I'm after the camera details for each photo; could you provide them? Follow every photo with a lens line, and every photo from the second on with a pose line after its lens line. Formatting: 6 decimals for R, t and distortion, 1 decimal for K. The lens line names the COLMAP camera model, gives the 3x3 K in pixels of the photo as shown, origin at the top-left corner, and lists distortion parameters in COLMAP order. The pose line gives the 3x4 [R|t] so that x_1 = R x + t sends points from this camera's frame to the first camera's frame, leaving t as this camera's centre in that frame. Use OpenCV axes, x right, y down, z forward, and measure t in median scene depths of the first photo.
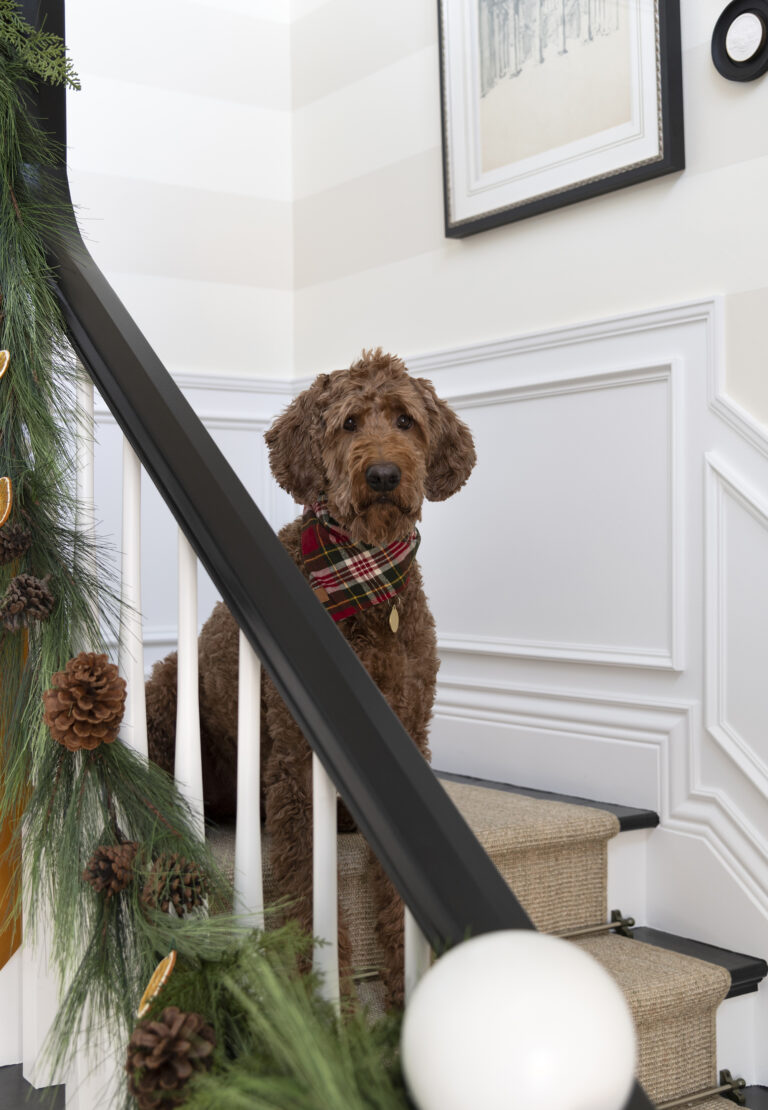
lens RADIAL K [[1428.0, 0, 385.2], [0, 1428.0, 550.1], [0, 0, 1]] dist [-0.009835, 0.000000]
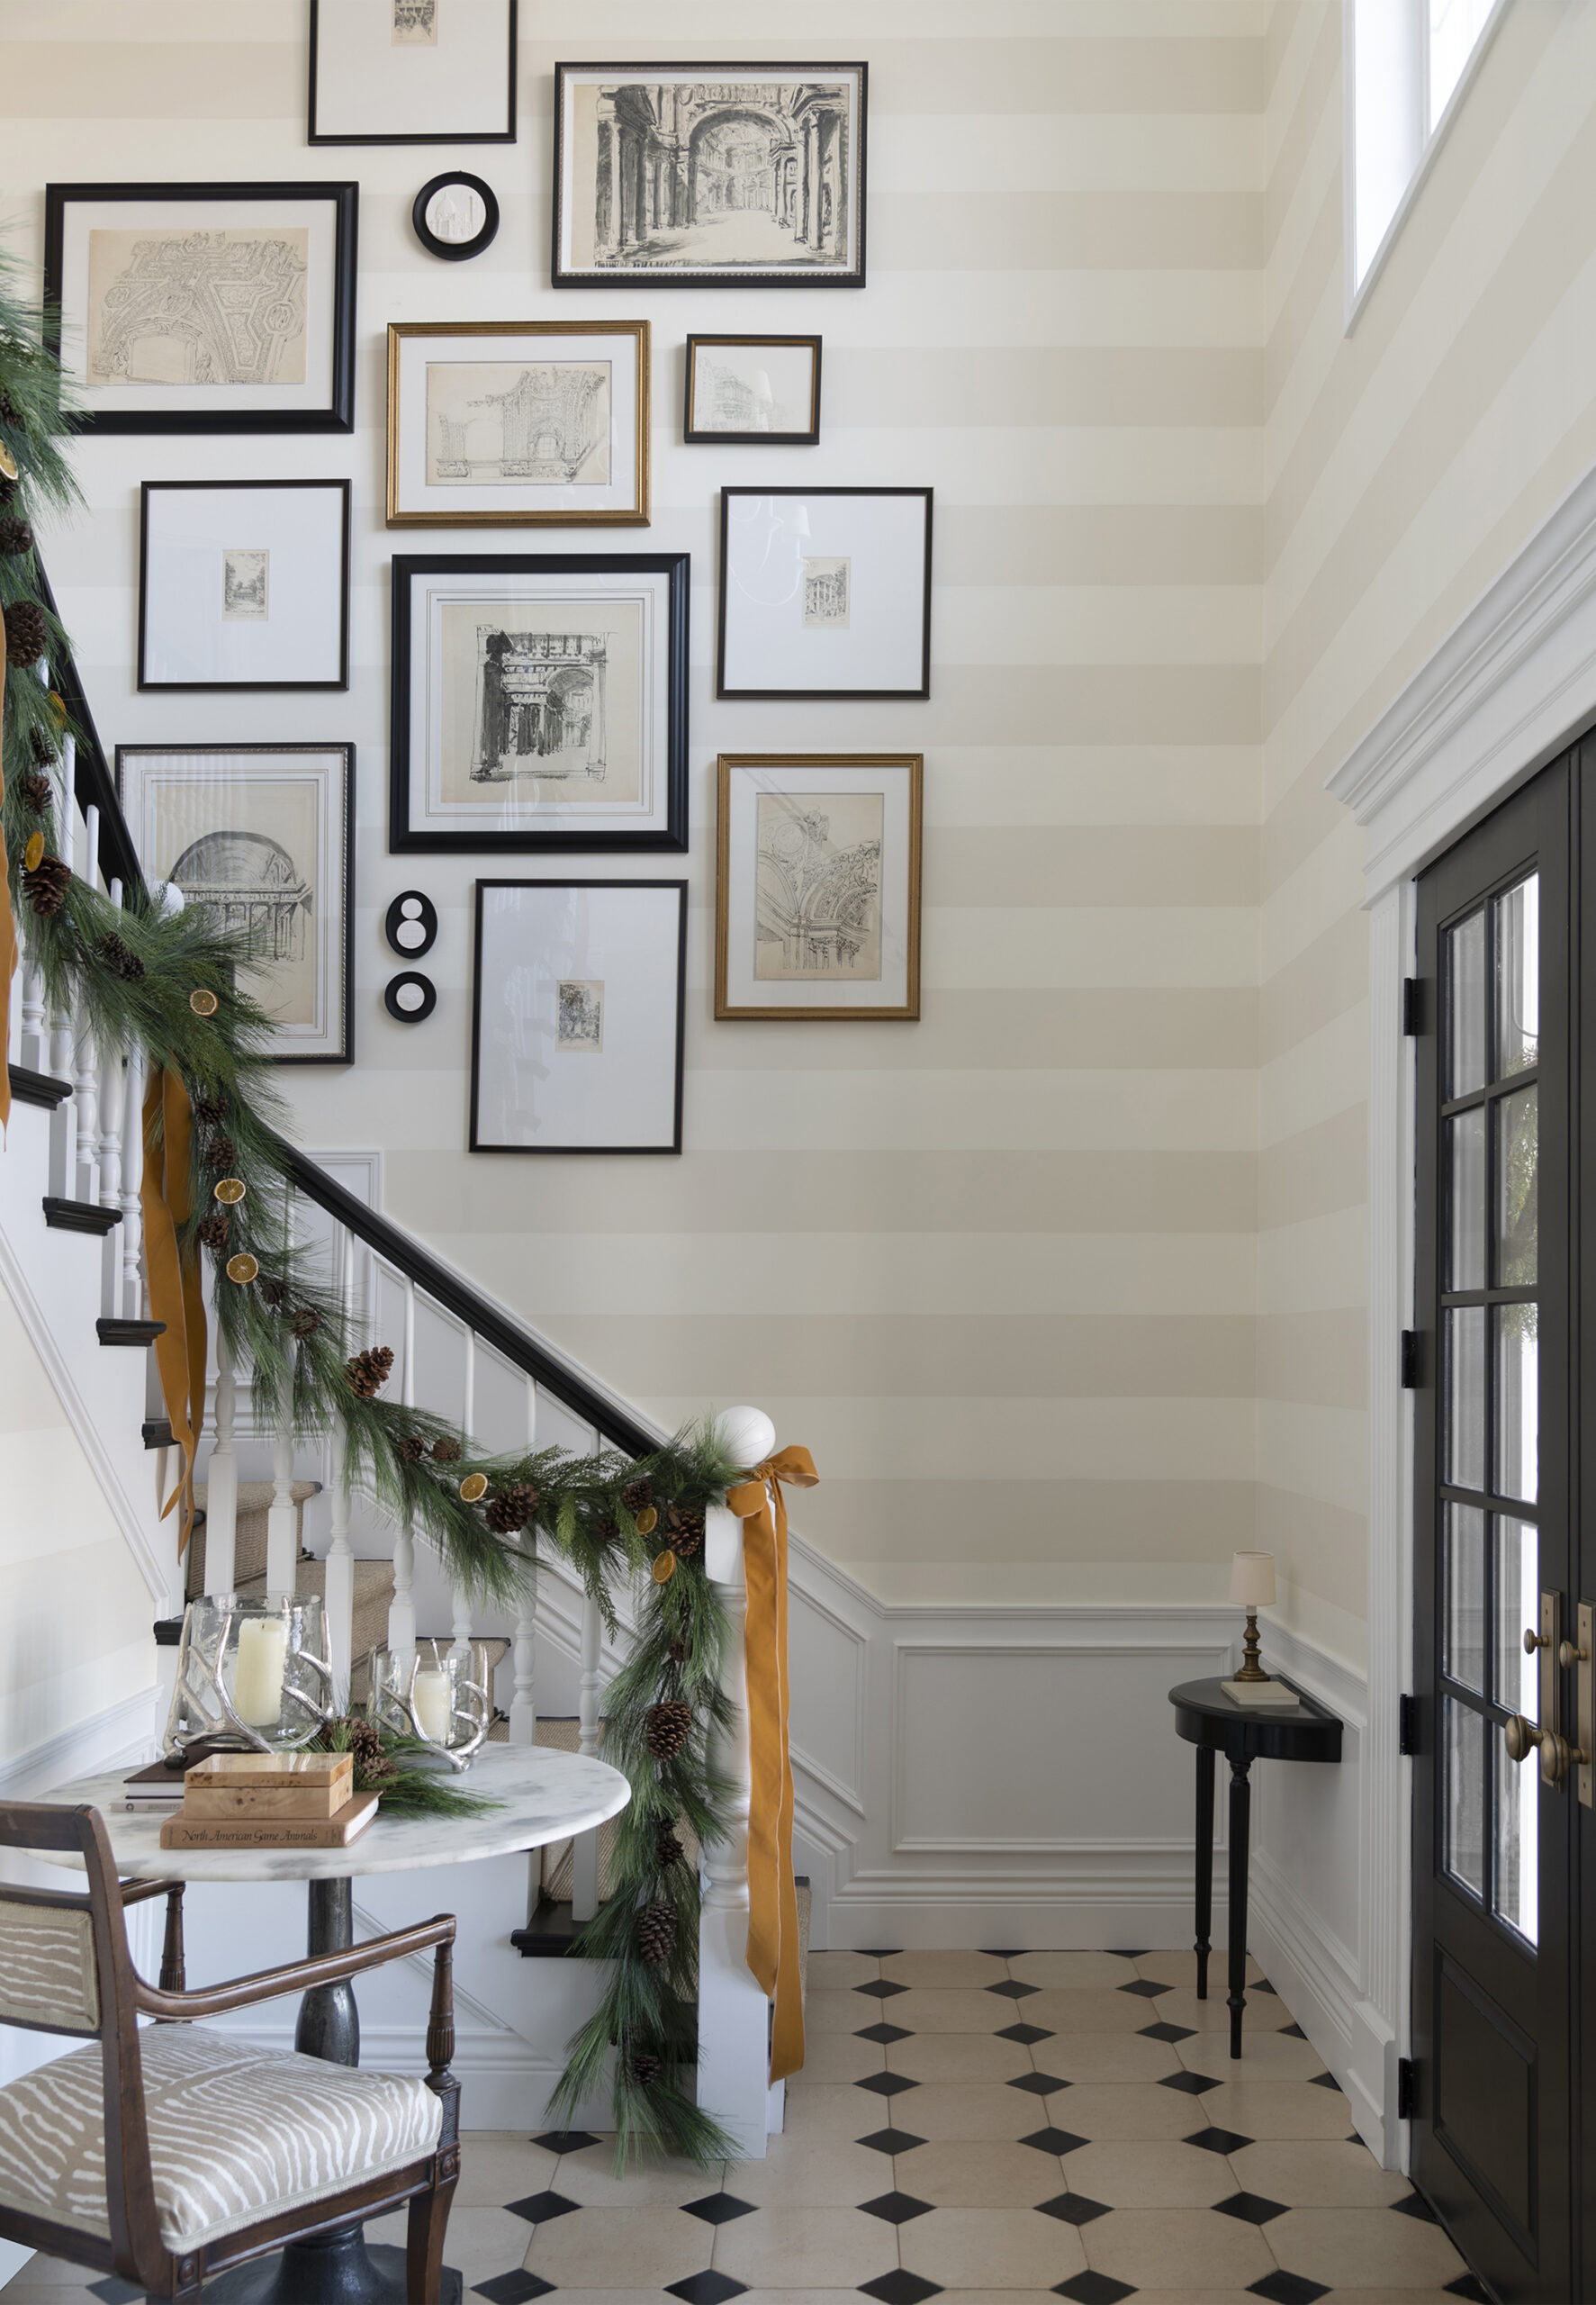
lens RADIAL K [[2035.9, 0, 802.4], [0, 2035.9, 1260.7], [0, 0, 1]] dist [0.013714, -0.030968]
pose [[0.578586, 0.038385, 0.814717, -1.209897], [-0.002240, 0.998963, -0.045475, 0.043608], [-0.815618, 0.024486, 0.578072, -0.627163]]
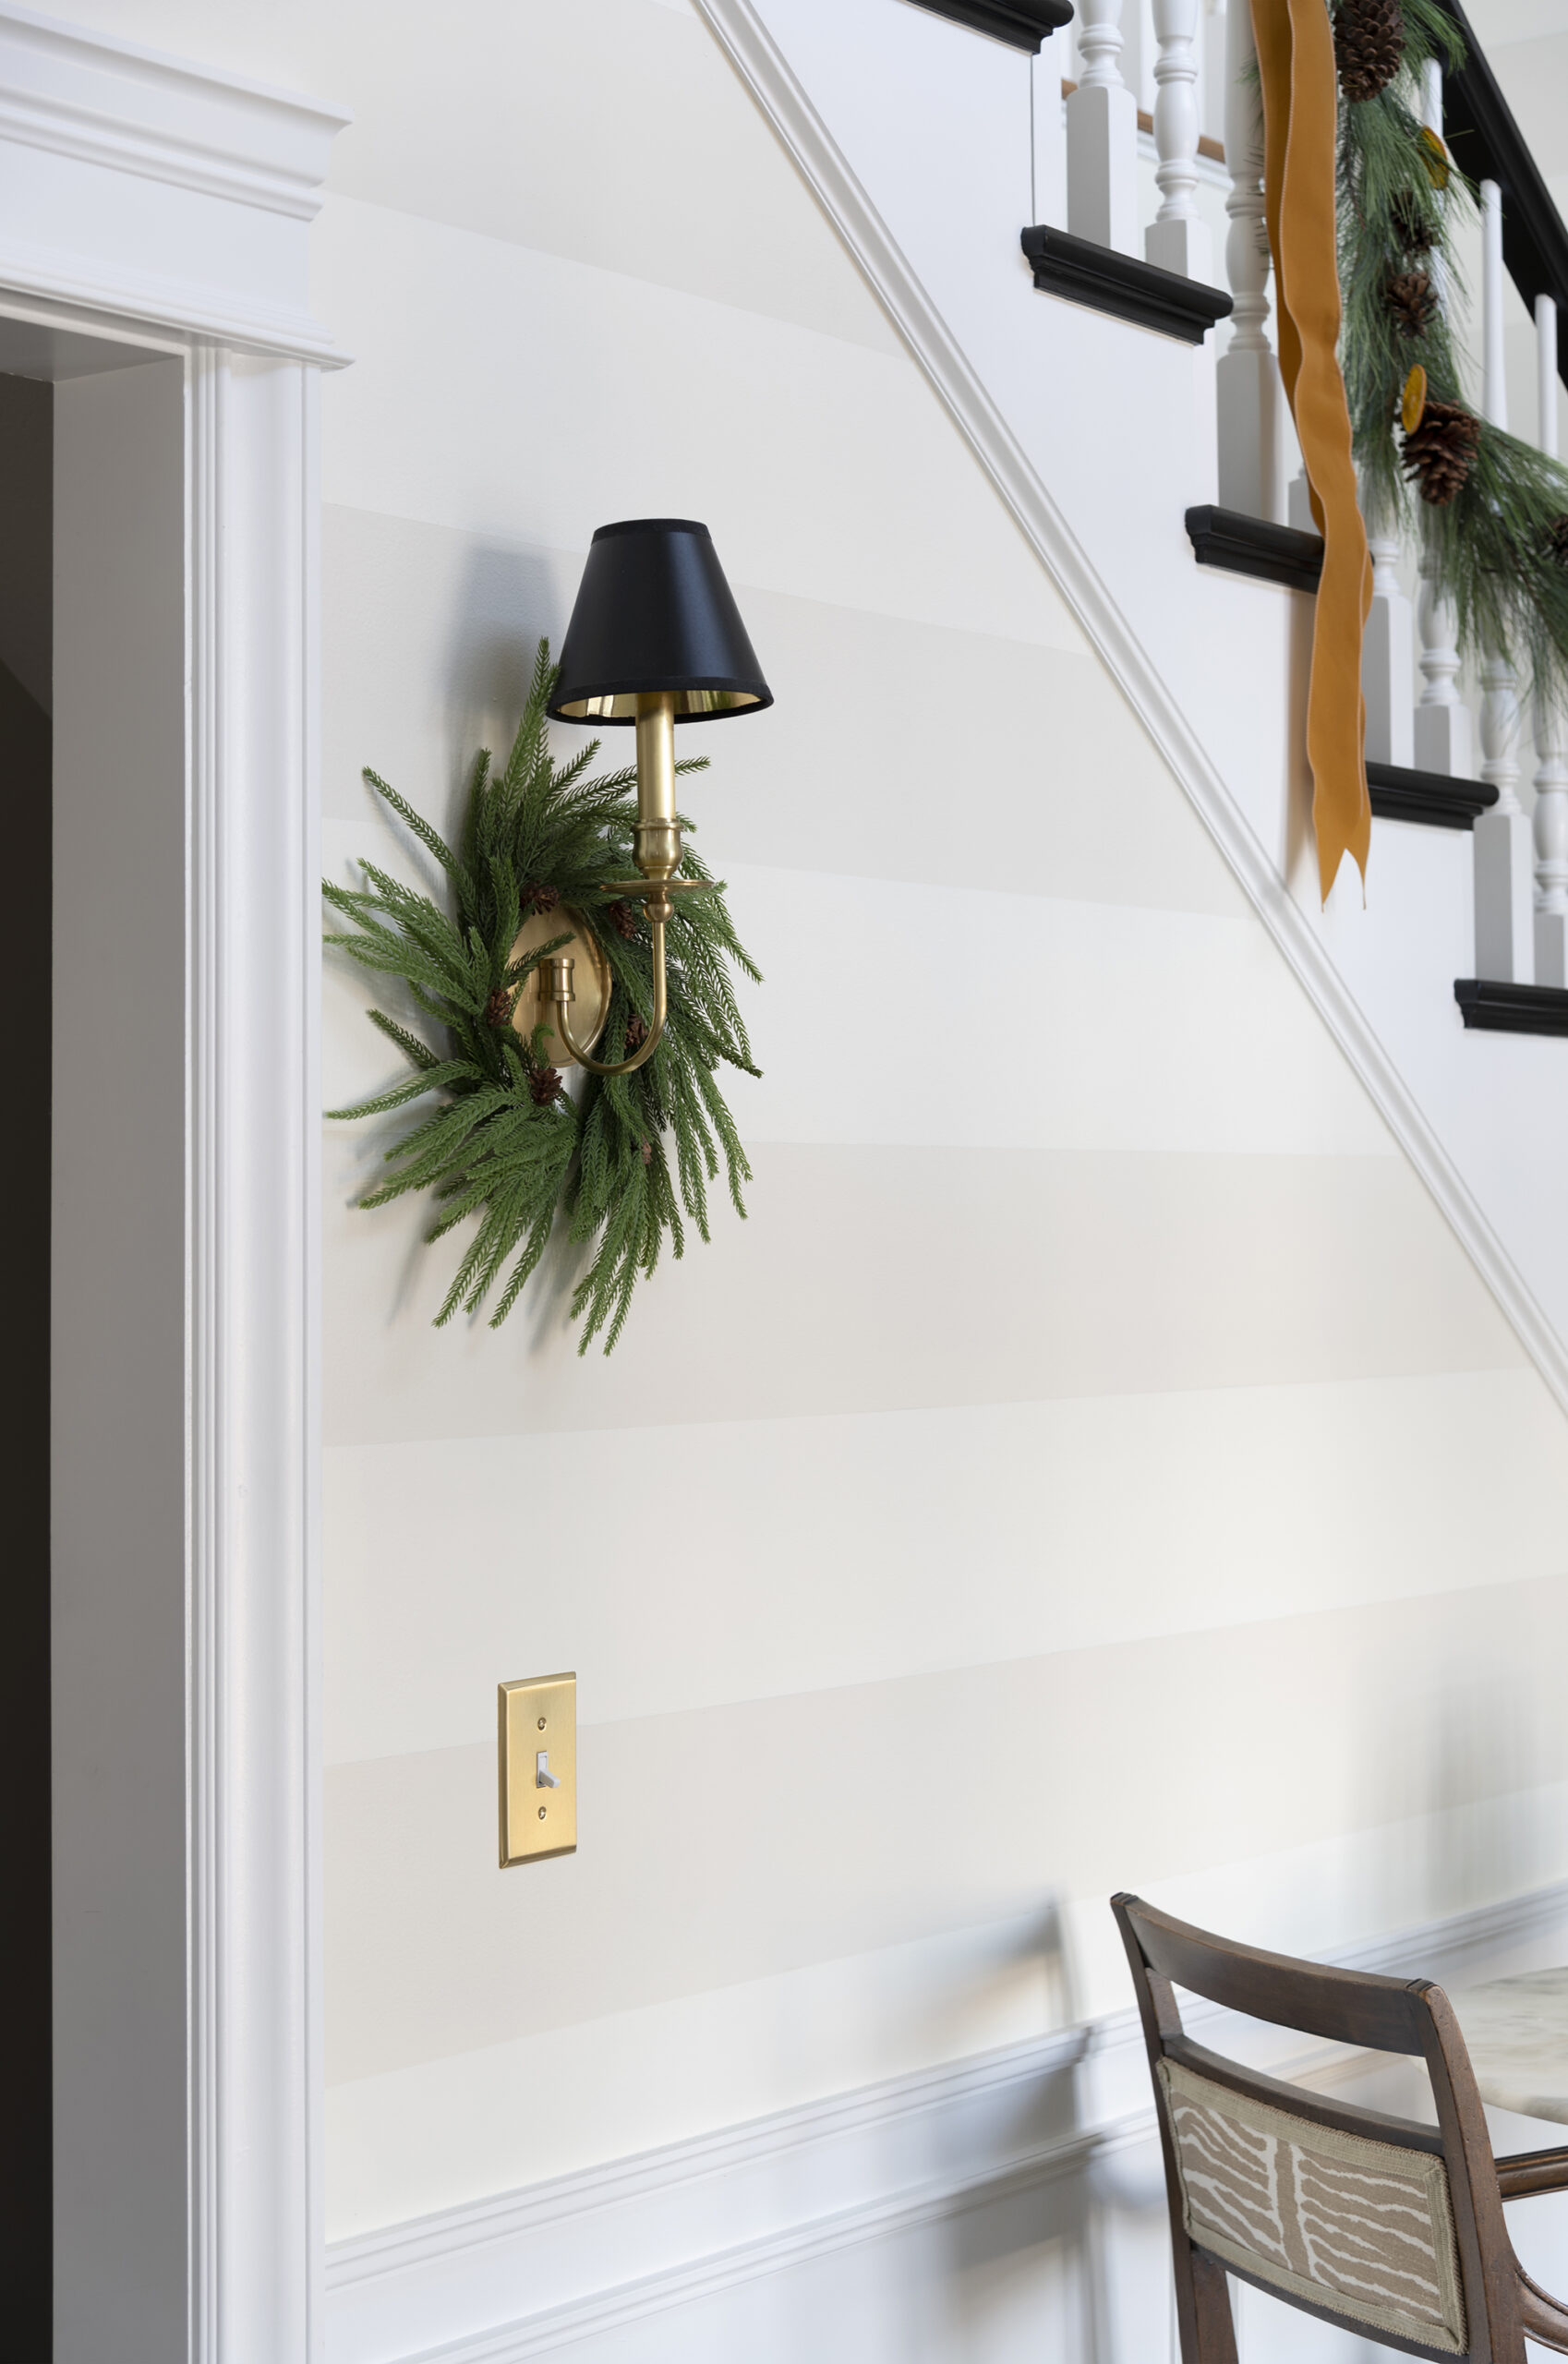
lens RADIAL K [[3965.5, 0, 749.3], [0, 3965.5, 1126.6], [0, 0, 1]] dist [-0.008502, 0.000000]
pose [[0.948451, 0.001481, 0.316919, -1.159023], [0.008831, 0.999477, -0.031099, 0.045024], [-0.316800, 0.032295, 0.947943, -0.814829]]
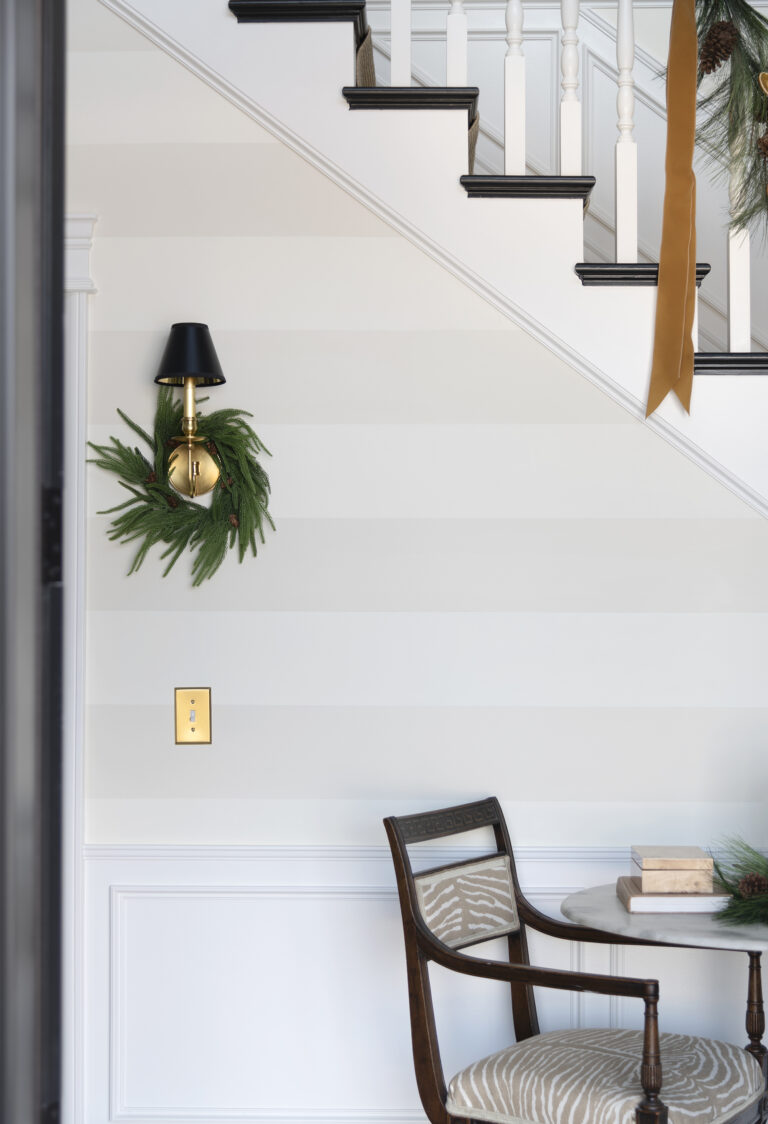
lens RADIAL K [[2016.3, 0, 374.9], [0, 2016.3, 552.1], [0, 0, 1]] dist [-0.029527, 0.000000]
pose [[0.813828, -0.003347, -0.581096, 0.291075], [-0.003031, 0.999945, -0.010004, 0.060864], [0.581098, 0.009903, 0.813773, -1.107660]]
